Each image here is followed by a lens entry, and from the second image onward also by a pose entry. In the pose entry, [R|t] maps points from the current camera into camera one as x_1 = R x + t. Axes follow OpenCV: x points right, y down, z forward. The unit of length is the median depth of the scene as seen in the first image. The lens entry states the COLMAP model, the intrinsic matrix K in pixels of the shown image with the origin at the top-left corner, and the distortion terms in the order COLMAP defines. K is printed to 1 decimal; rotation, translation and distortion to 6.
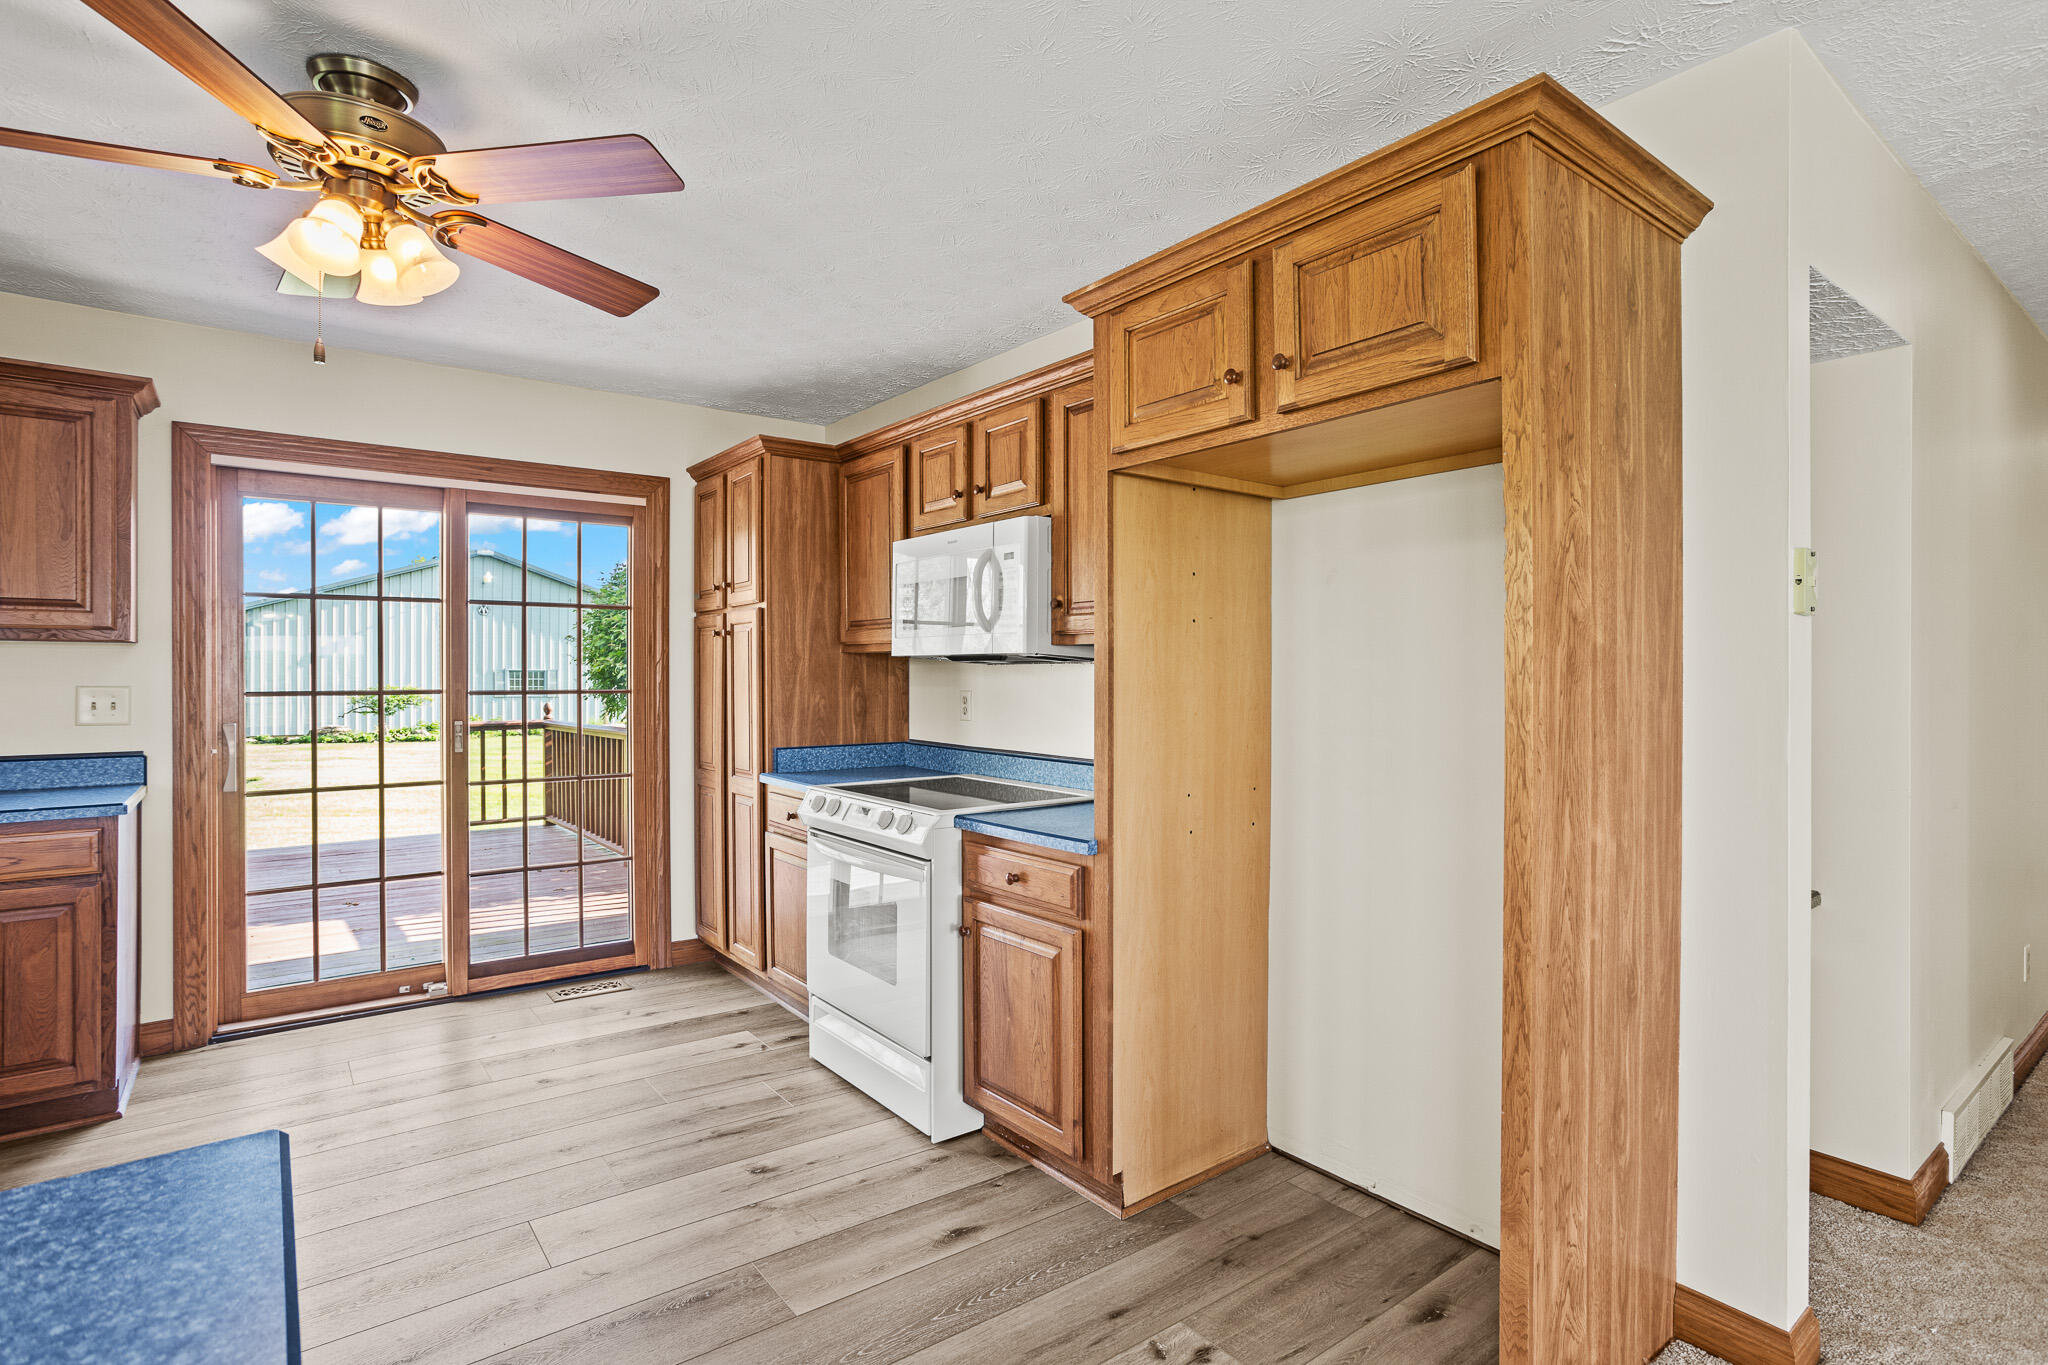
lens RADIAL K [[990.2, 0, 1022.1], [0, 990.2, 677.1], [0, 0, 1]] dist [-0.044289, 0.025090]
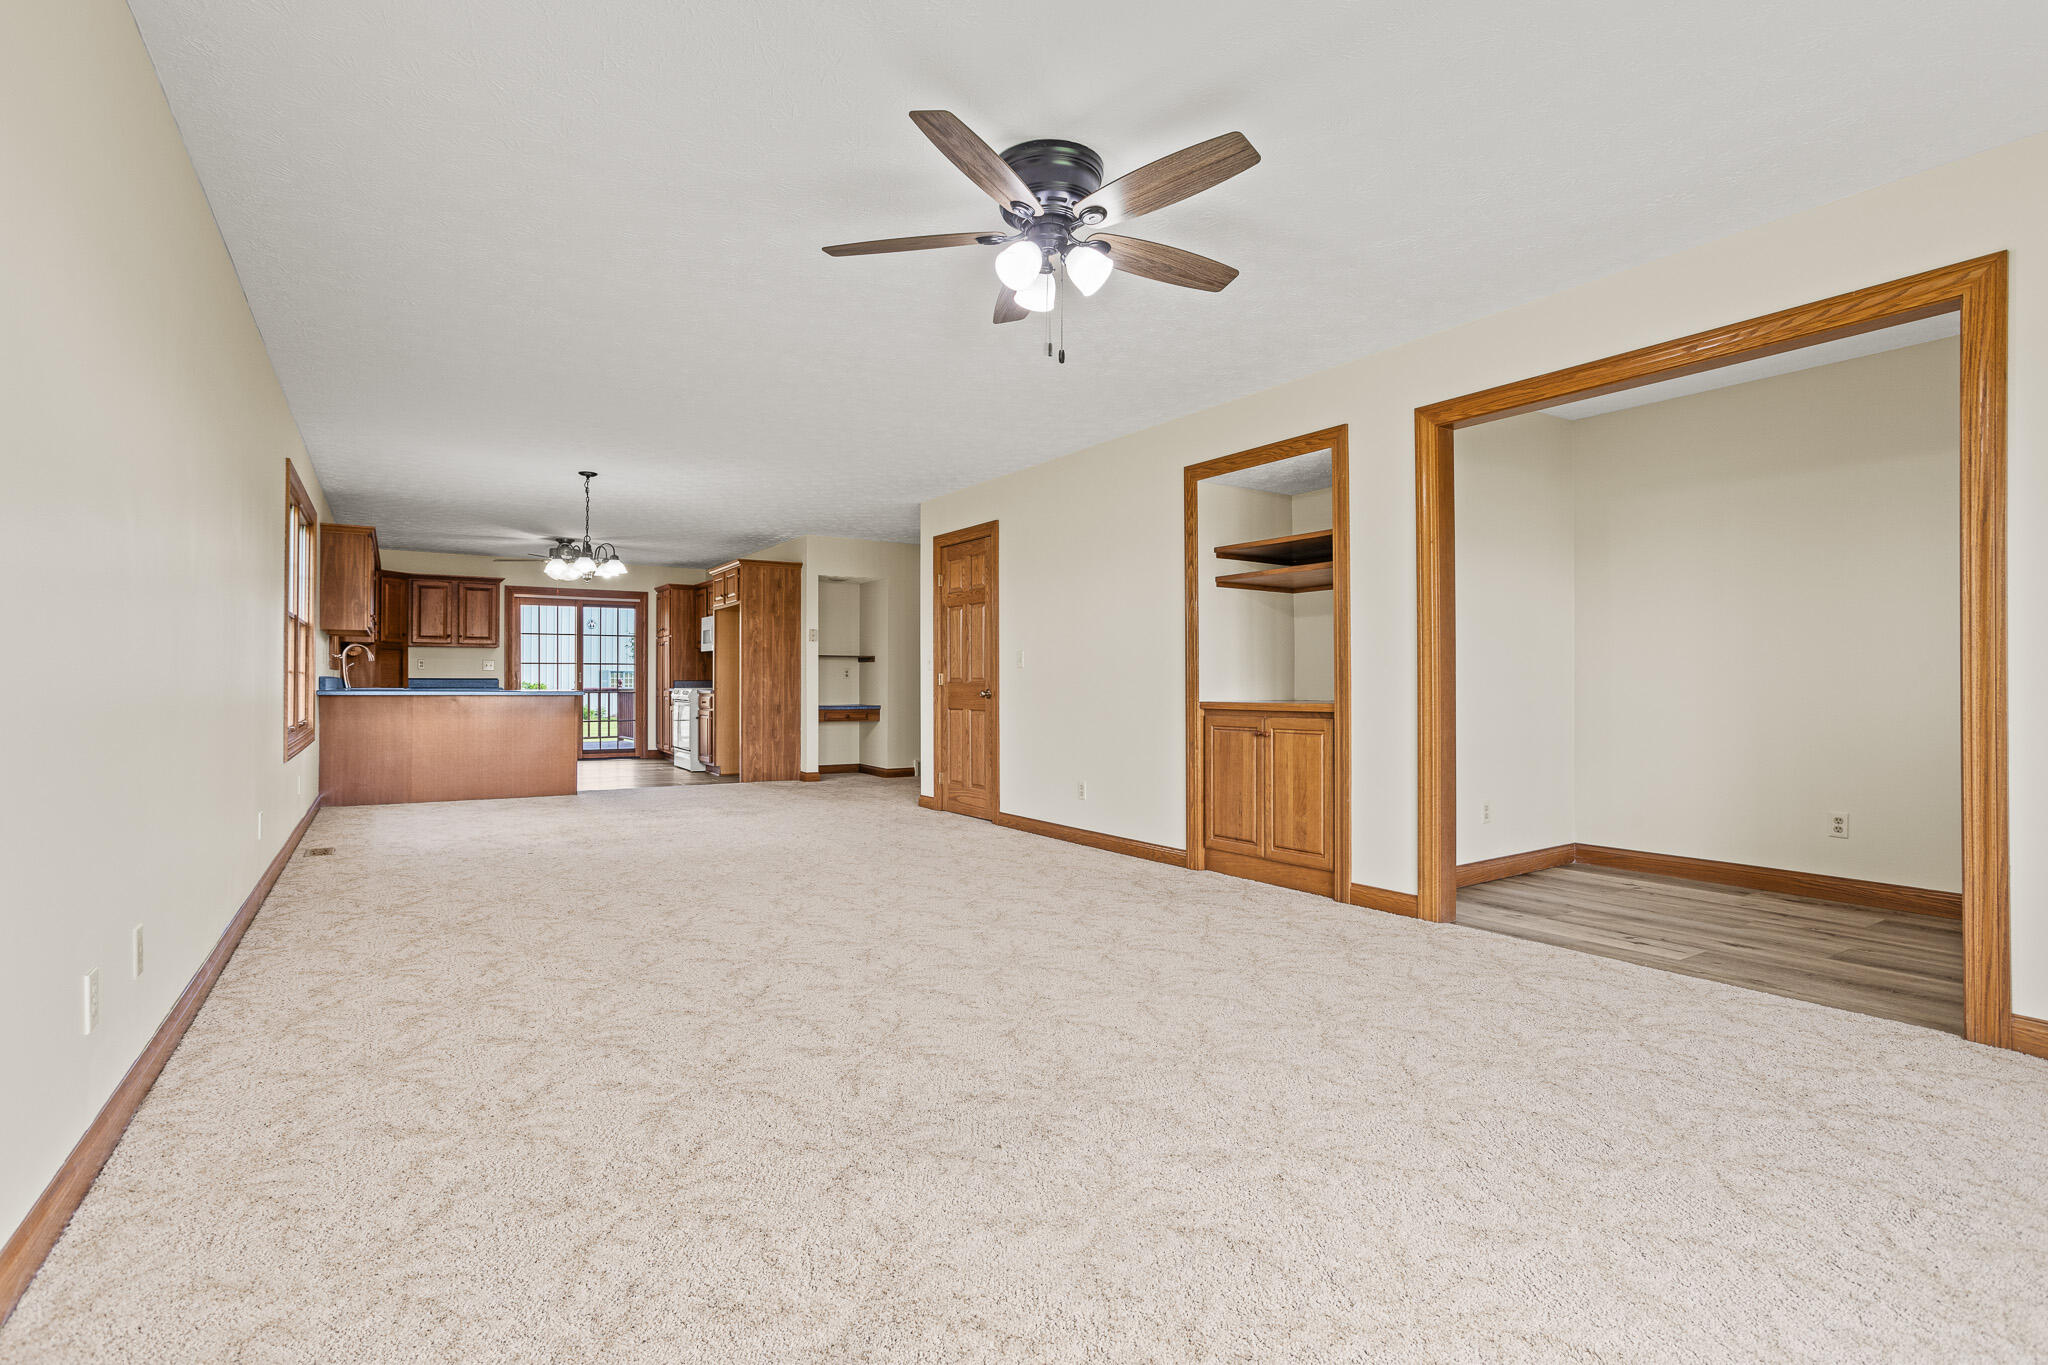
lens RADIAL K [[990.2, 0, 1008.1], [0, 990.2, 677.3], [0, 0, 1]] dist [-0.044289, 0.025090]
pose [[0.994520, 0.000545, -0.104547, 1.310893], [-0.001335, 0.999971, -0.007489, 0.093947], [0.104540, 0.007587, 0.994492, -2.333669]]
